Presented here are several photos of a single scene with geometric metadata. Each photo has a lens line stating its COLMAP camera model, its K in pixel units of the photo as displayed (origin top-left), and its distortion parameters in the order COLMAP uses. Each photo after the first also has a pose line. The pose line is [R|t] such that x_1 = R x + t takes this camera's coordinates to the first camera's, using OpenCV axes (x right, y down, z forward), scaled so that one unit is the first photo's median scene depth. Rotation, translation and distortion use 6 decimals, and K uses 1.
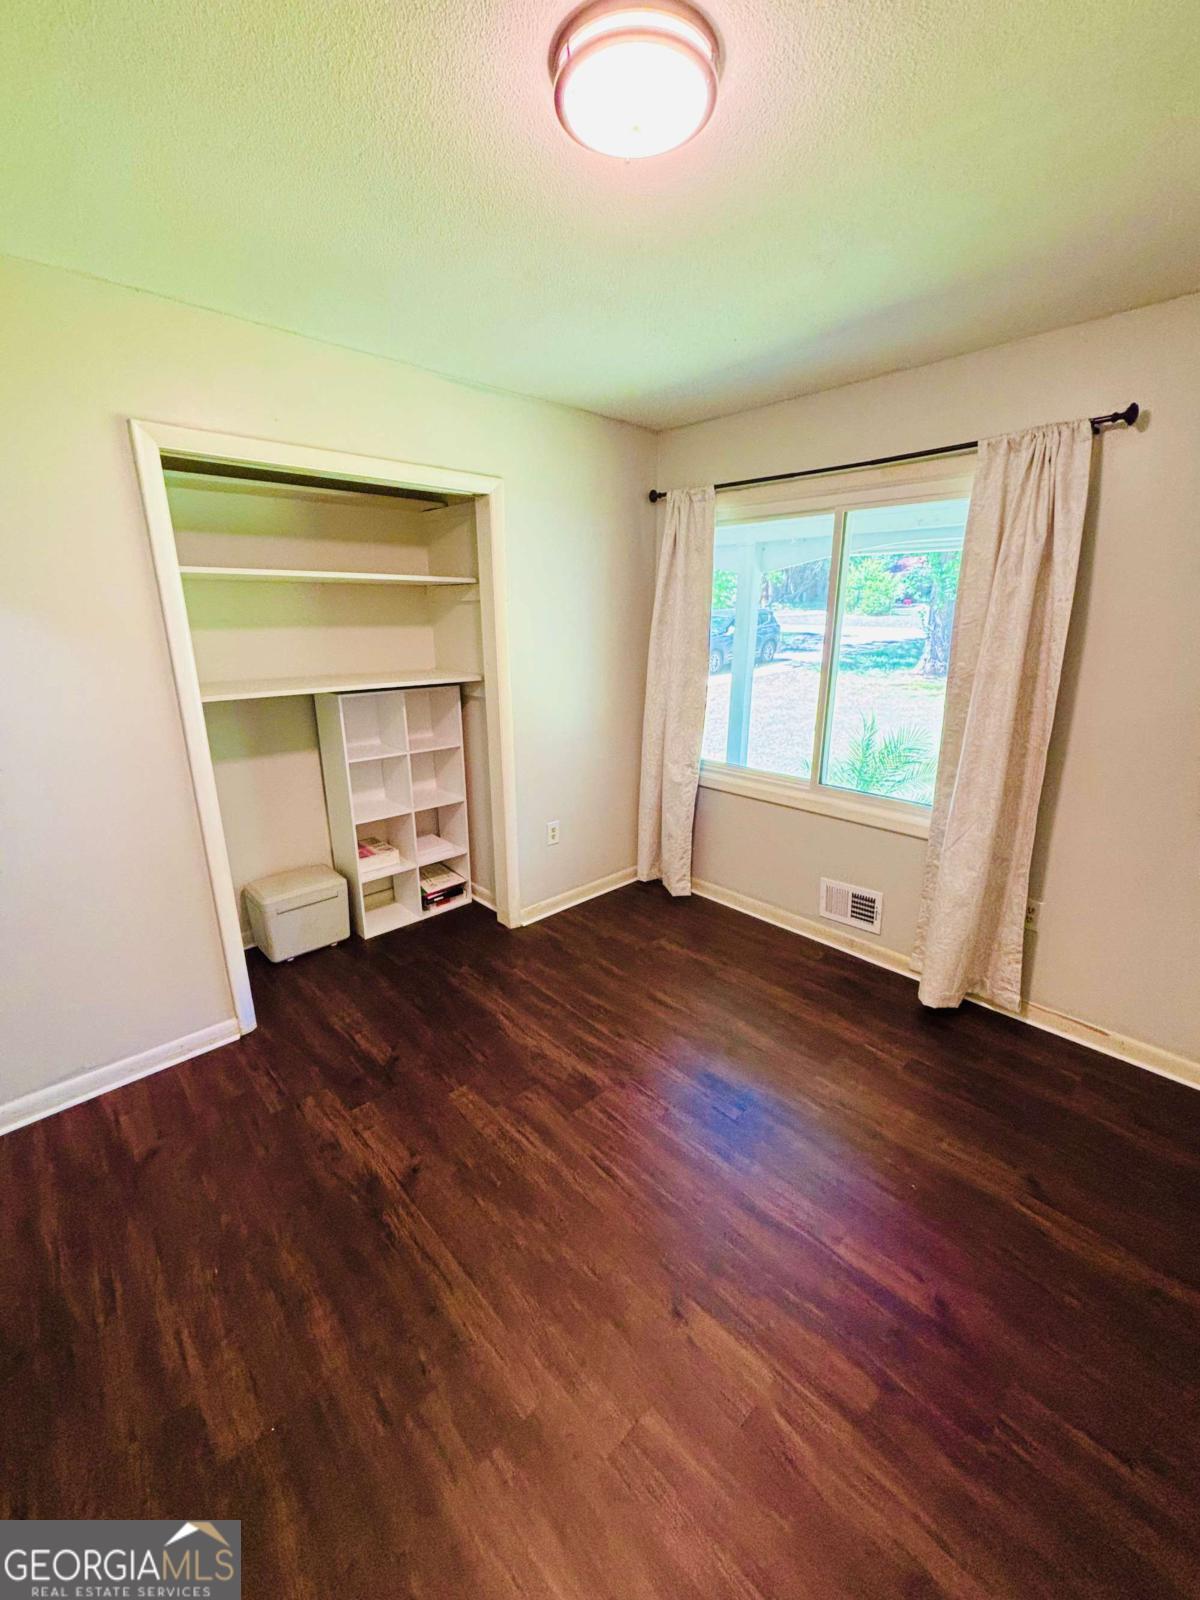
lens RADIAL K [[645.6, 0, 598.7], [0, 645.6, 789.8], [0, 0, 1]] dist [0.001448, 0.000902]
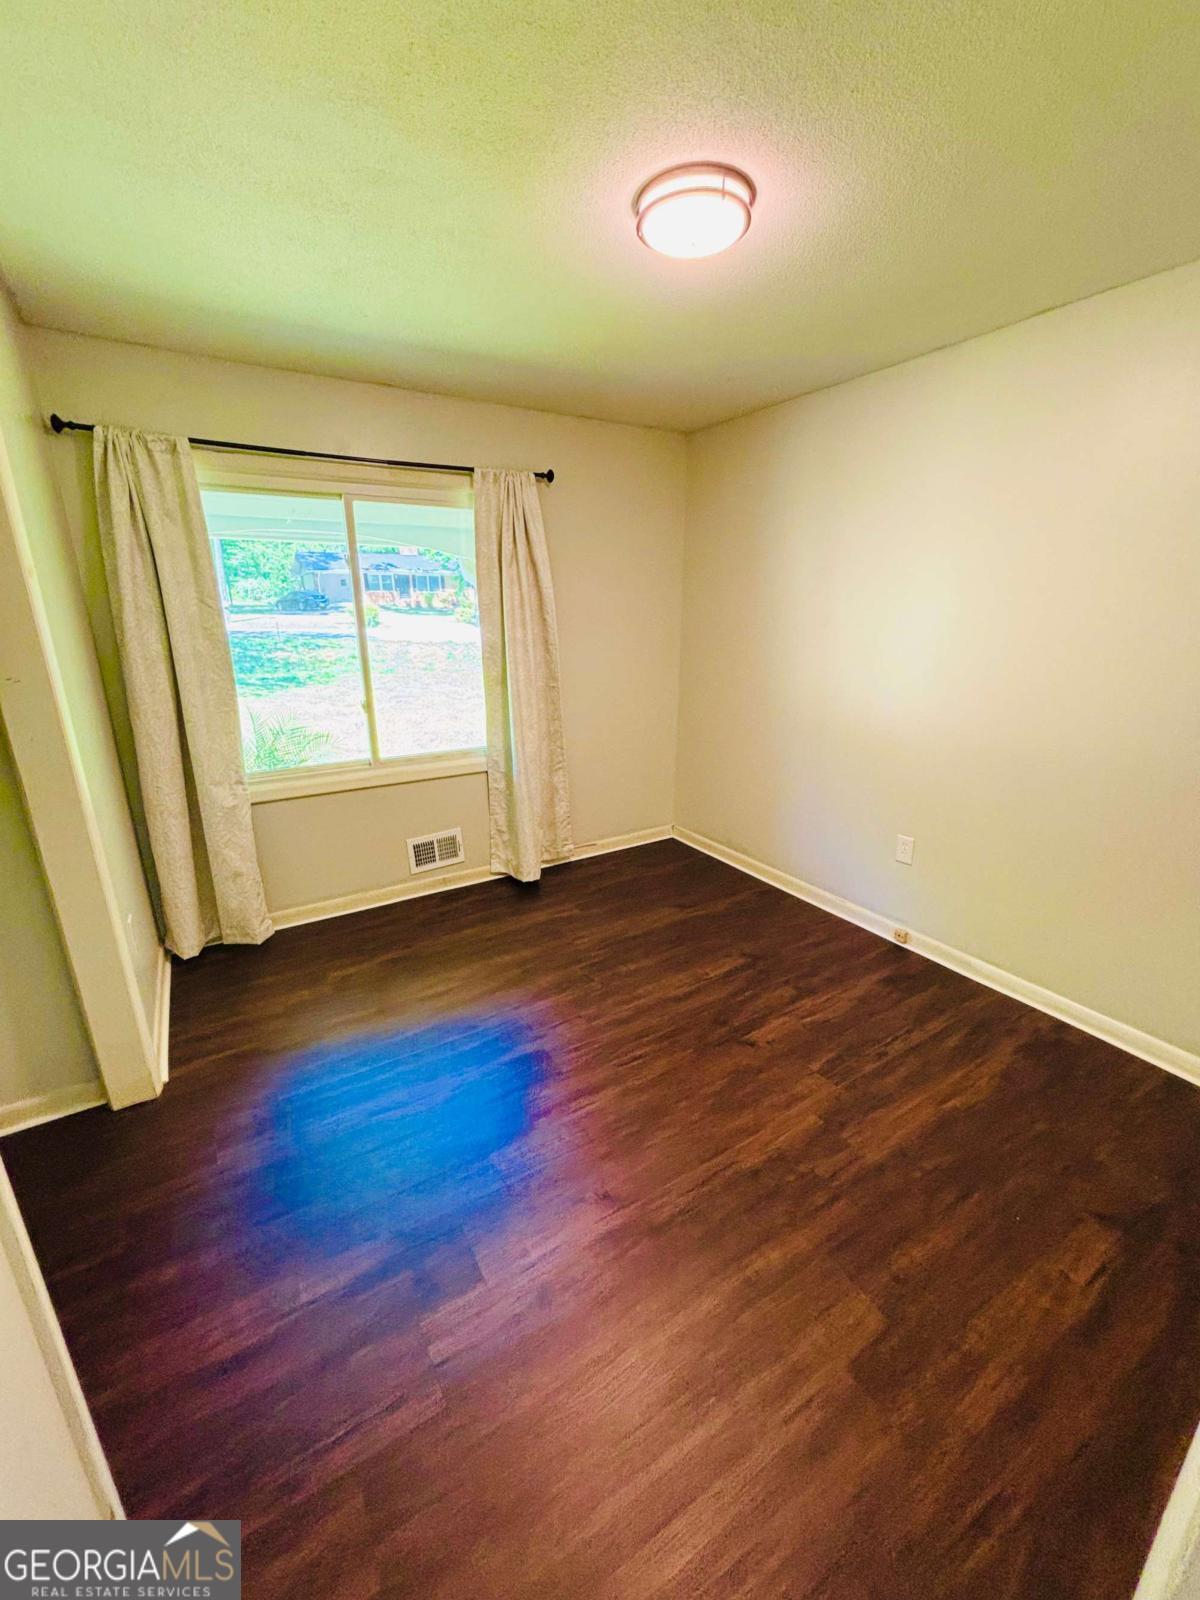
lens RADIAL K [[645.6, 0, 601.6], [0, 645.6, 791.0], [0, 0, 1]] dist [0.001448, 0.000902]
pose [[0.198700, -0.273057, 0.941253, -0.688892], [0.265732, 0.939437, 0.216434, -0.105750], [-0.943348, 0.207116, 0.259226, 0.450160]]
